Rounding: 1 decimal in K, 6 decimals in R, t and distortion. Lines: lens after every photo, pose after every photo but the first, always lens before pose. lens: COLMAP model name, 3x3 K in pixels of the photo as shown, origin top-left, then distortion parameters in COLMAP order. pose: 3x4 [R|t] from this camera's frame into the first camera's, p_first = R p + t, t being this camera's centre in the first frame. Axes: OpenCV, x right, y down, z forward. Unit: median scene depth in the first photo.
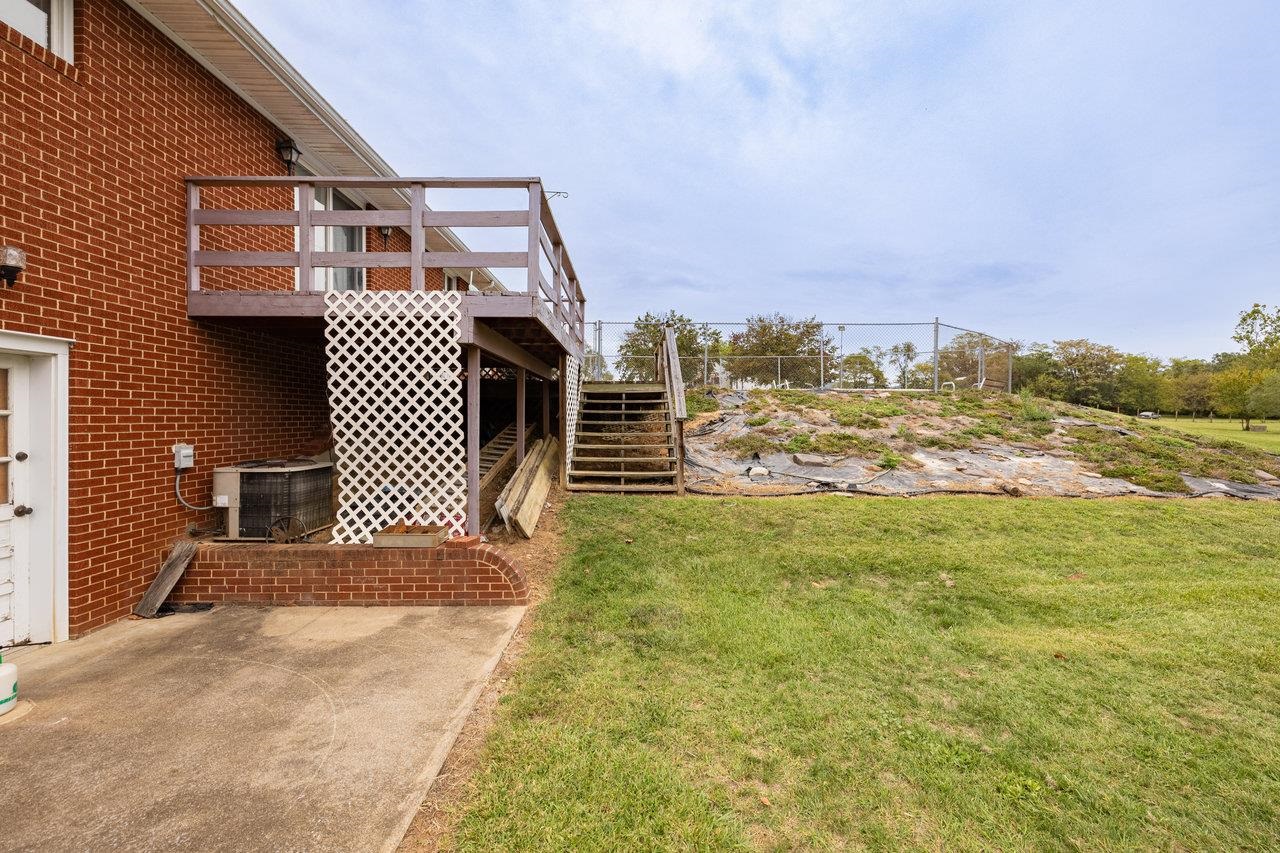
lens RADIAL K [[539.0, 0, 637.0], [0, 539.0, 415.5], [0, 0, 1]] dist [0.001455, 0.001490]
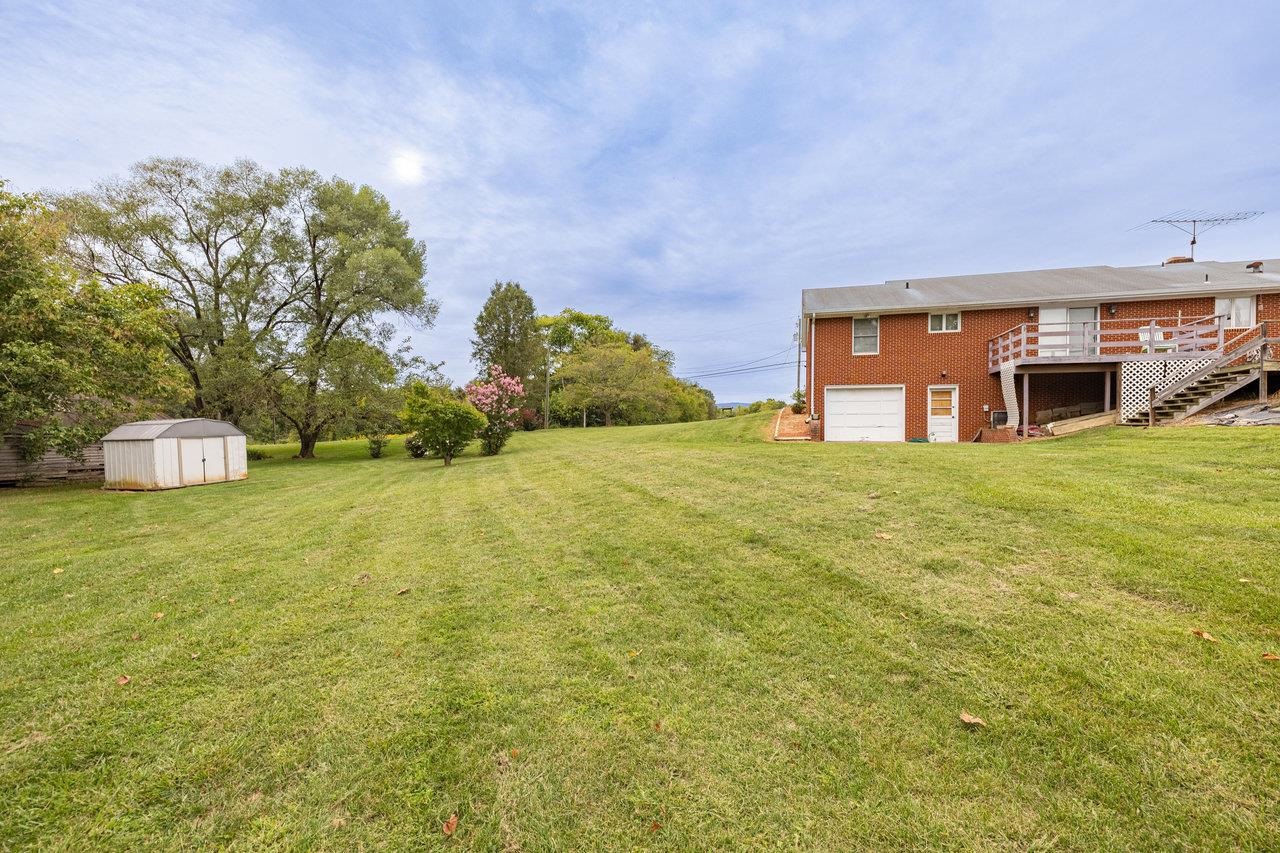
lens RADIAL K [[539.0, 0, 642.5], [0, 539.0, 432.2], [0, 0, 1]] dist [0.001455, 0.001490]
pose [[-0.289785, 0.002378, -0.957089, 3.815591], [0.004329, 0.999990, 0.001174, 0.238180], [0.957082, -0.003803, -0.289792, -0.322483]]
